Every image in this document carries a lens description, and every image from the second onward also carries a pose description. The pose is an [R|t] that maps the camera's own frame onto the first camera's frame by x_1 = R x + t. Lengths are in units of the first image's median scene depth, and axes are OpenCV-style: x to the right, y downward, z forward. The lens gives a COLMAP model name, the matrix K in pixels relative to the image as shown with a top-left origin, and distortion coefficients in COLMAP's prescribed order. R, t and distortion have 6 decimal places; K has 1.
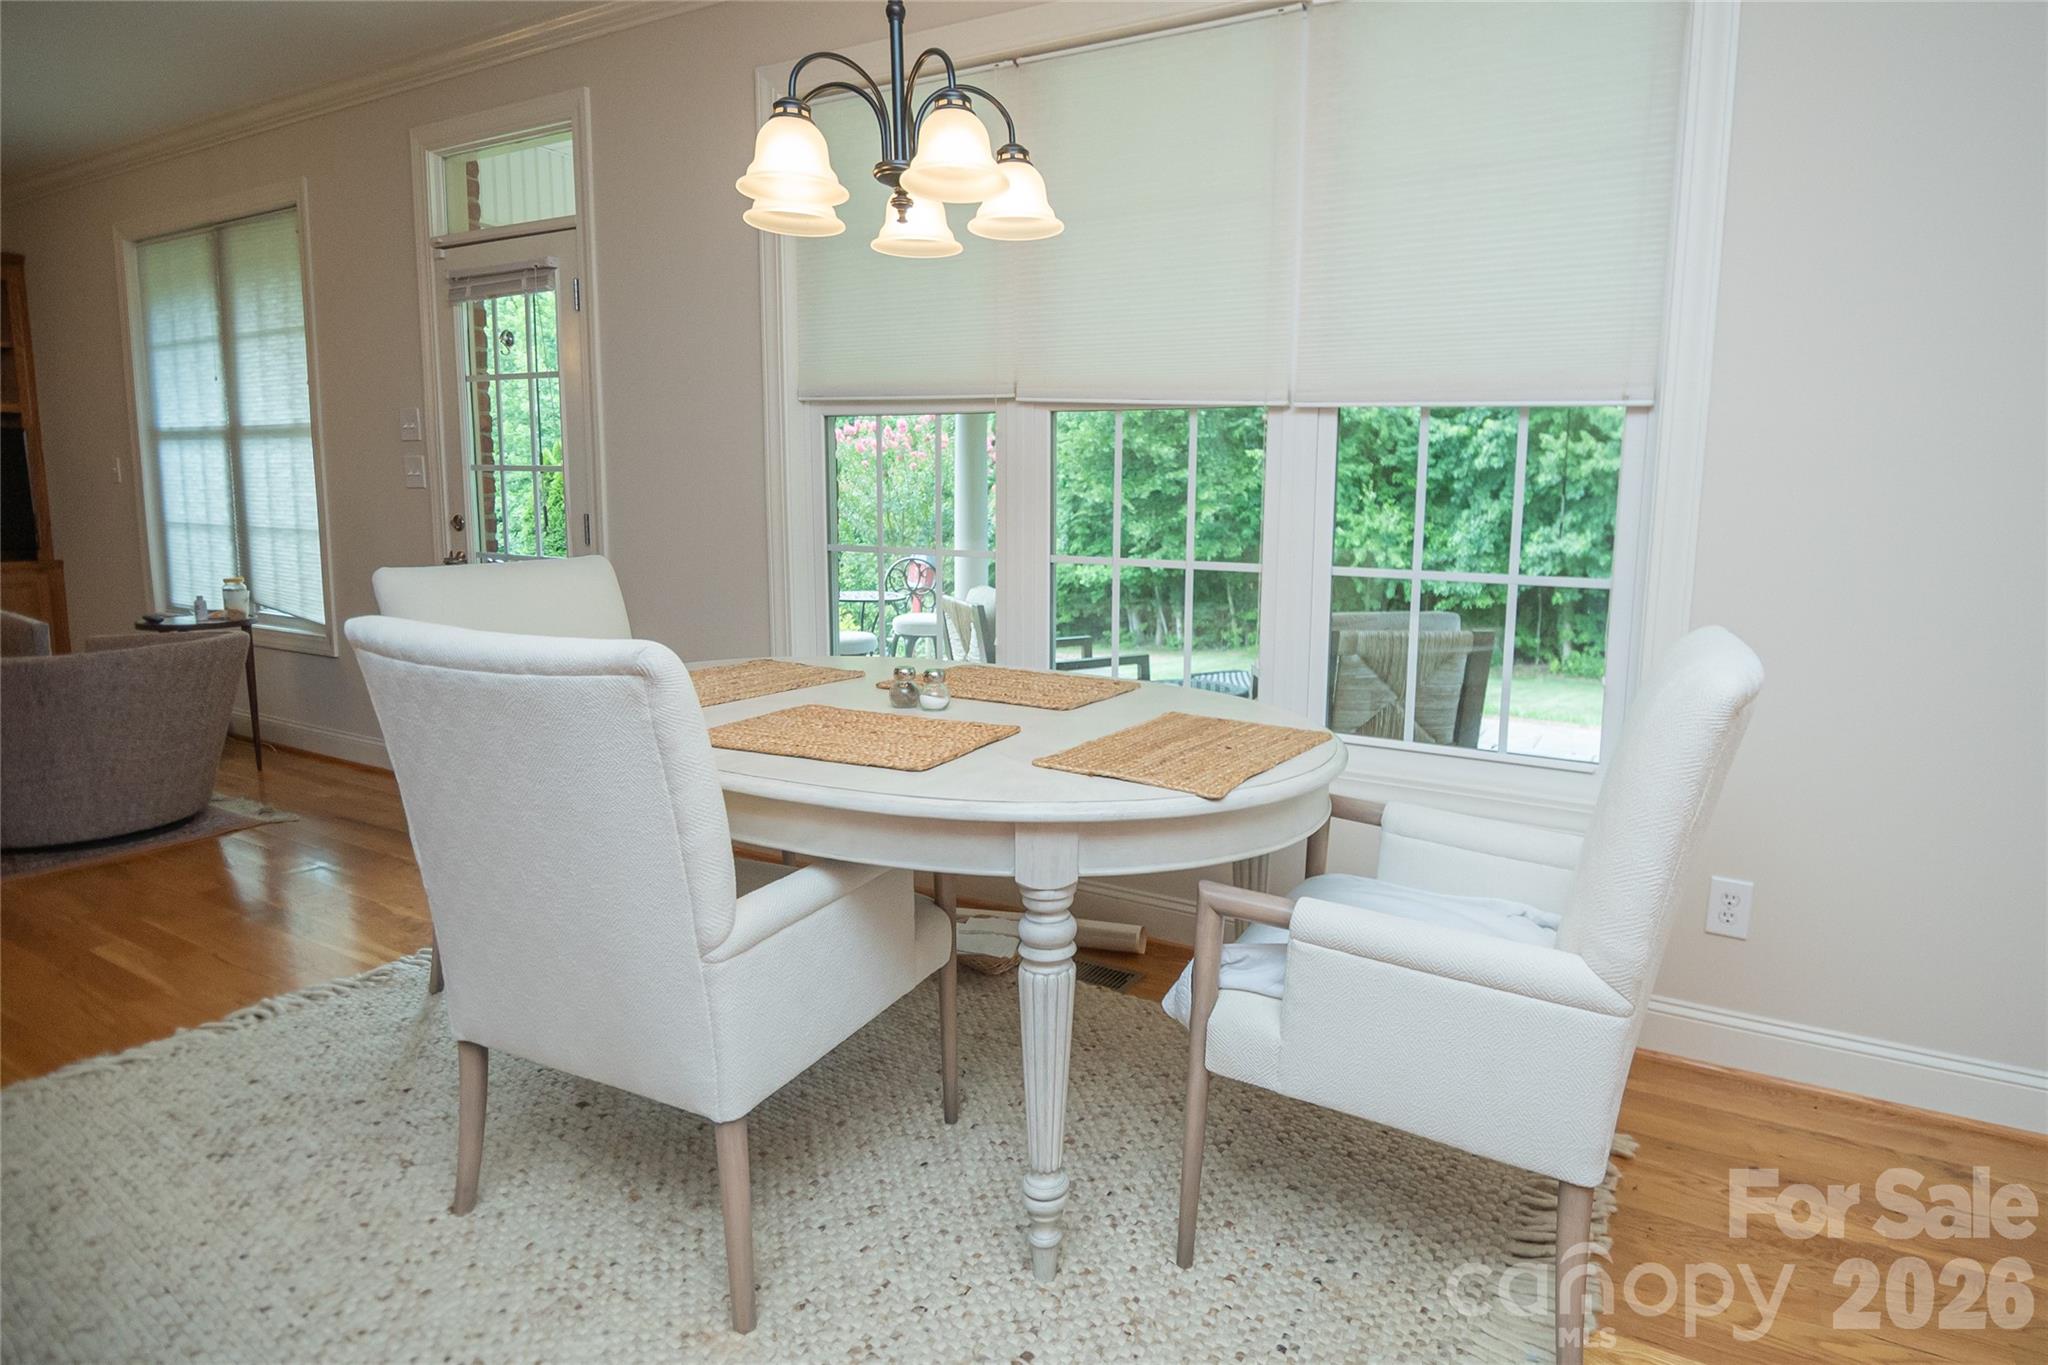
lens RADIAL K [[1073.9, 0, 1138.3], [0, 1073.9, 644.7], [0, 0, 1]] dist [0.014844, -0.016912]
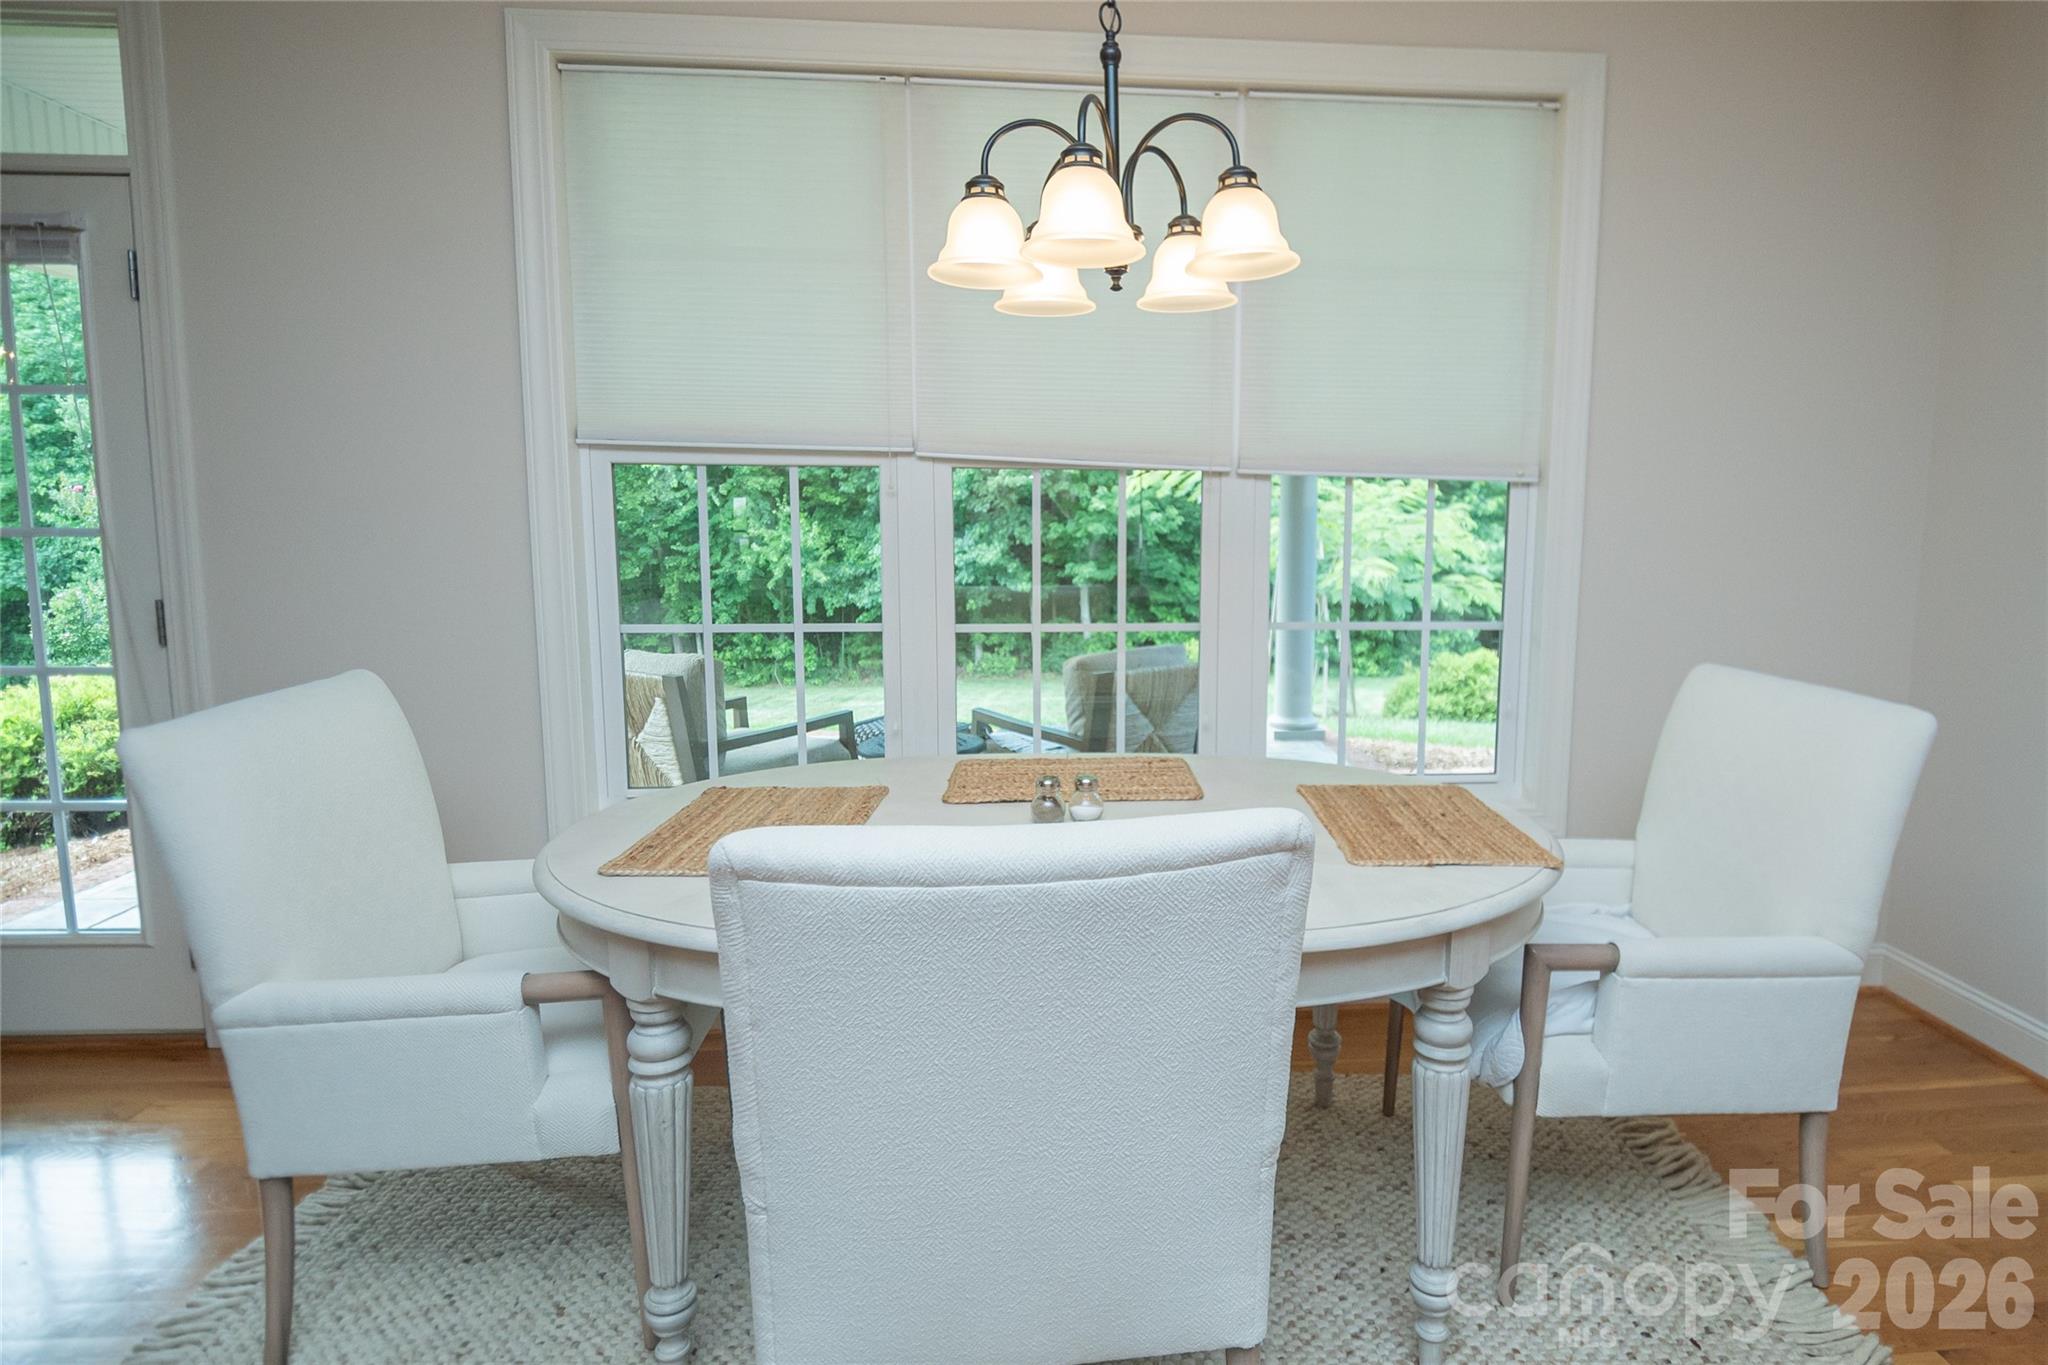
lens RADIAL K [[1073.1, 0, 1120.7], [0, 1073.1, 643.1], [0, 0, 1]] dist [0.020893, -0.031730]
pose [[0.847843, -0.074266, 0.525021, -0.196832], [0.079239, 0.996770, 0.013035, -0.030433], [-0.524293, 0.030550, 0.850990, 0.067666]]
